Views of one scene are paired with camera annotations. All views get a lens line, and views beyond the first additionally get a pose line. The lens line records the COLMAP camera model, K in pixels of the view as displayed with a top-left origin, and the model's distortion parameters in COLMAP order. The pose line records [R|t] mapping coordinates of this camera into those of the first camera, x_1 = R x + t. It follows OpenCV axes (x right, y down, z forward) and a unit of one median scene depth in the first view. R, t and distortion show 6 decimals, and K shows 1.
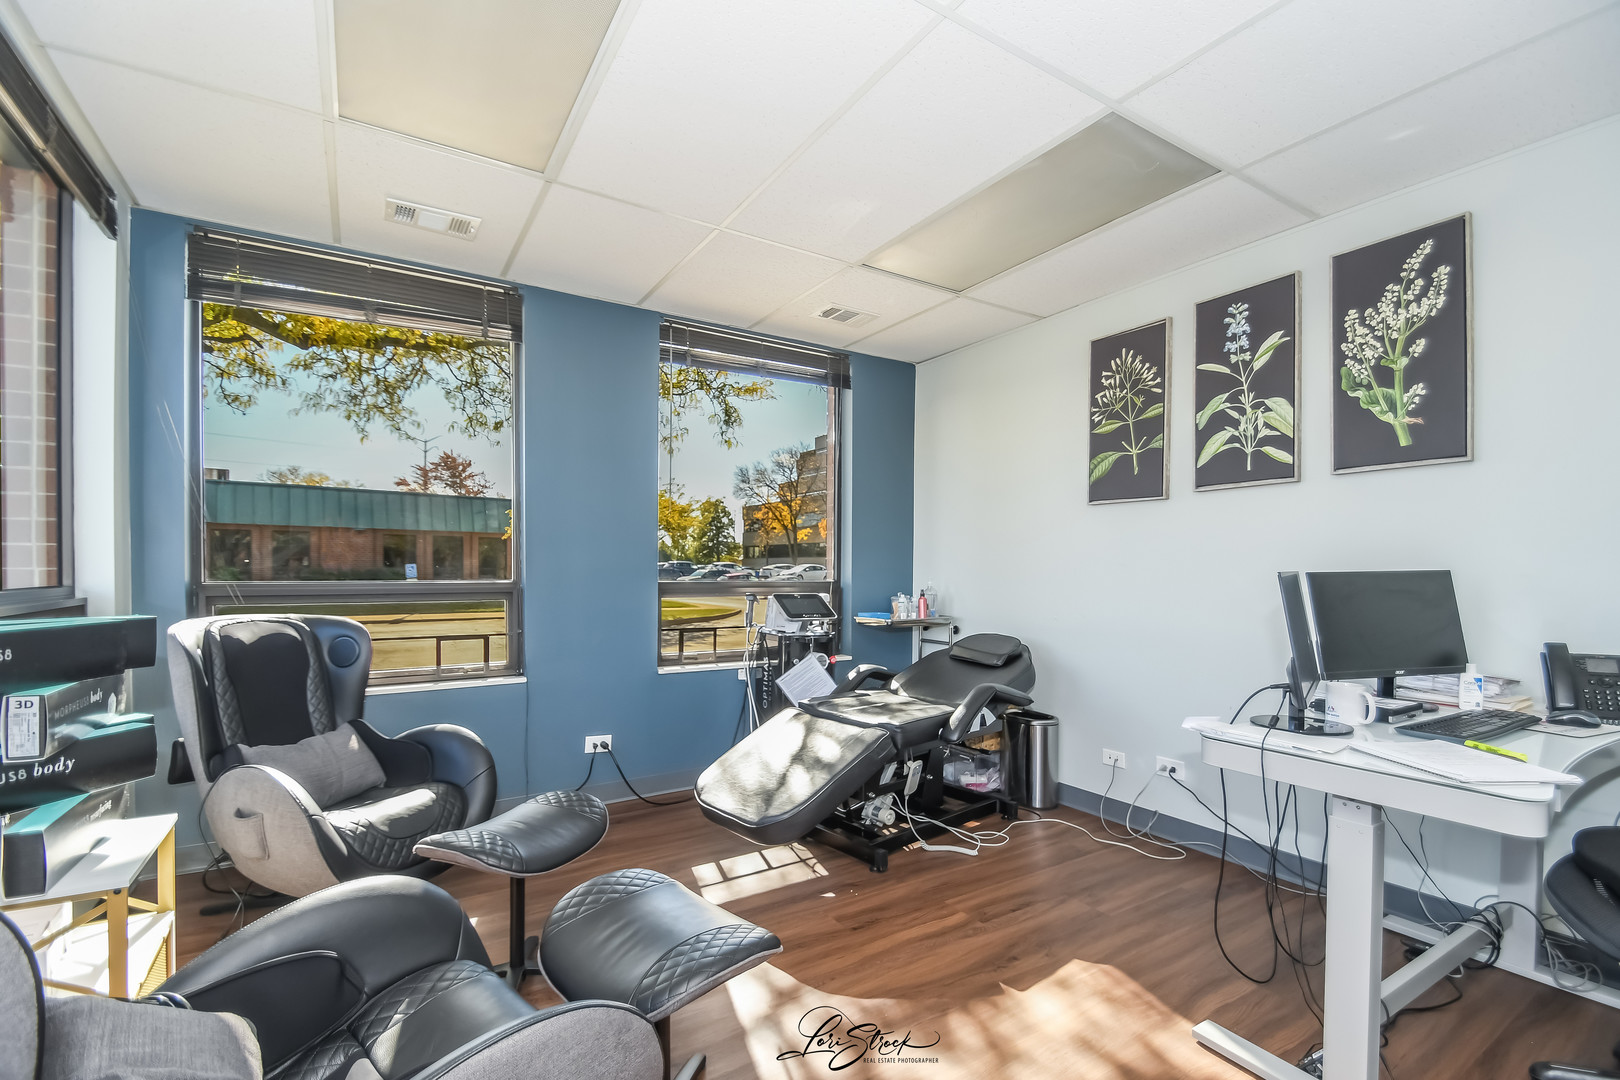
lens RADIAL K [[719.4, 0, 817.8], [0, 719.4, 546.2], [0, 0, 1]] dist [0.001779, -0.007872]
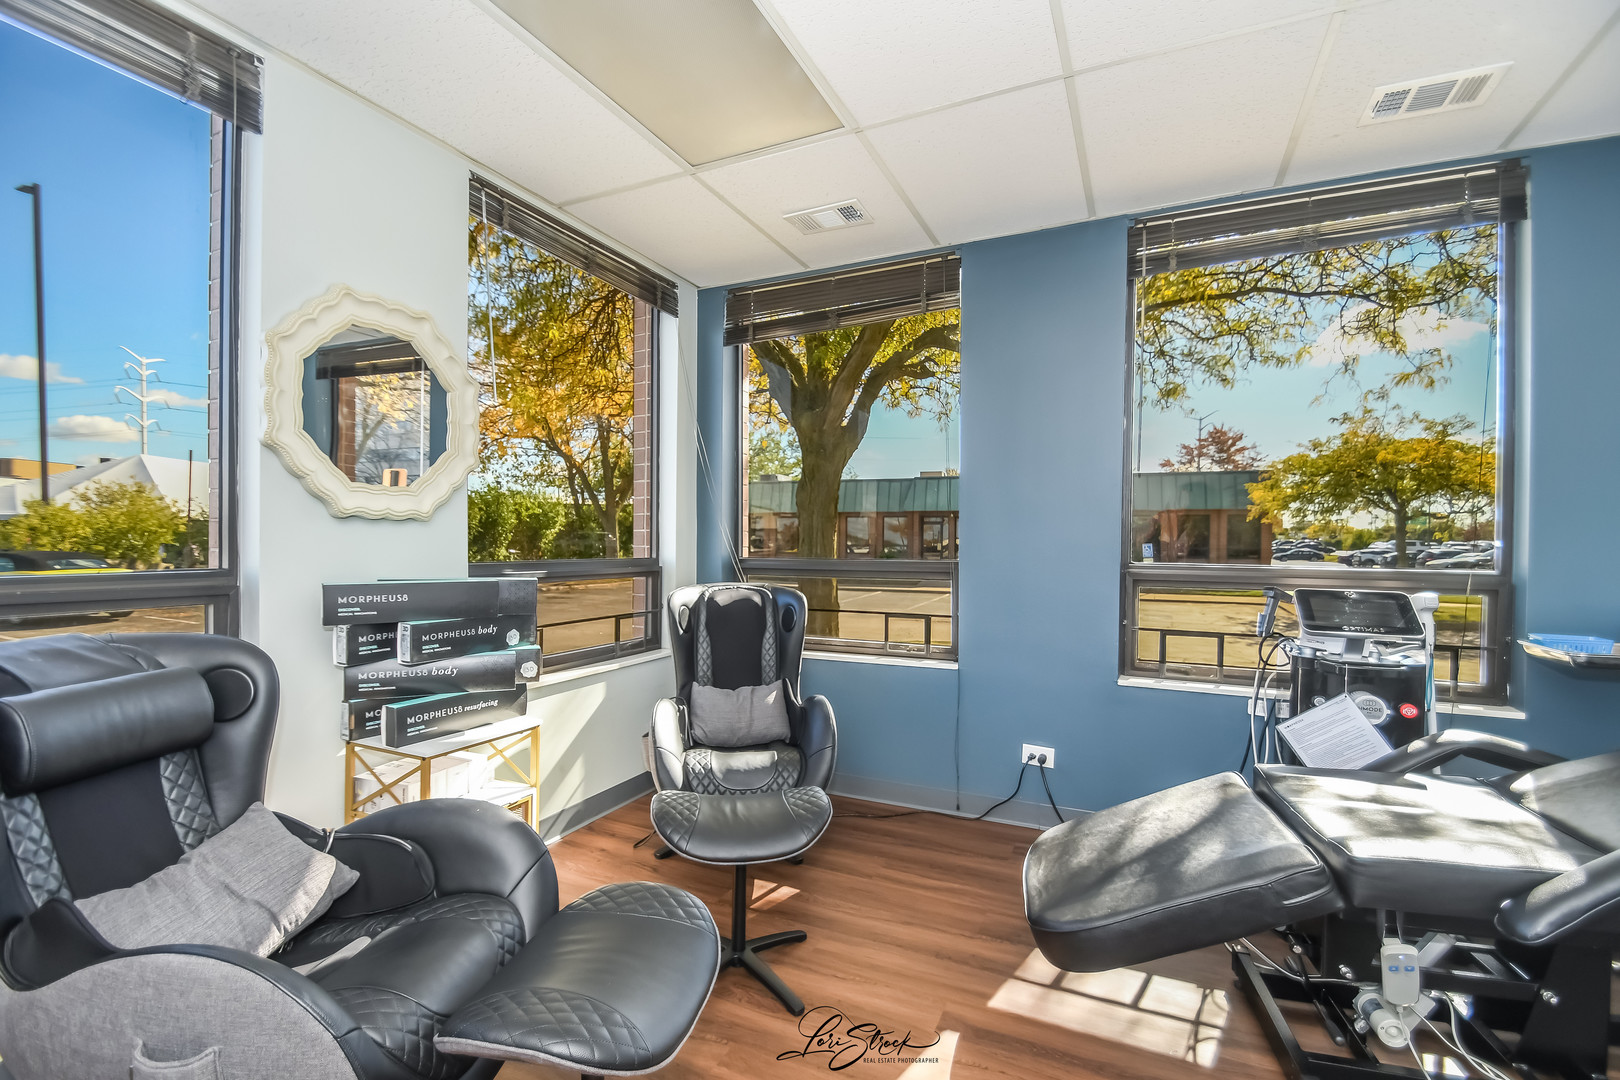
lens RADIAL K [[728.6, 0, 803.0], [0, 728.6, 525.7], [0, 0, 1]] dist [-0.001392, -0.000631]
pose [[0.524305, -0.023069, -0.851218, 0.285004], [0.022491, 0.999659, -0.013239, 0.010875], [0.851233, -0.012203, 0.524646, 0.326875]]
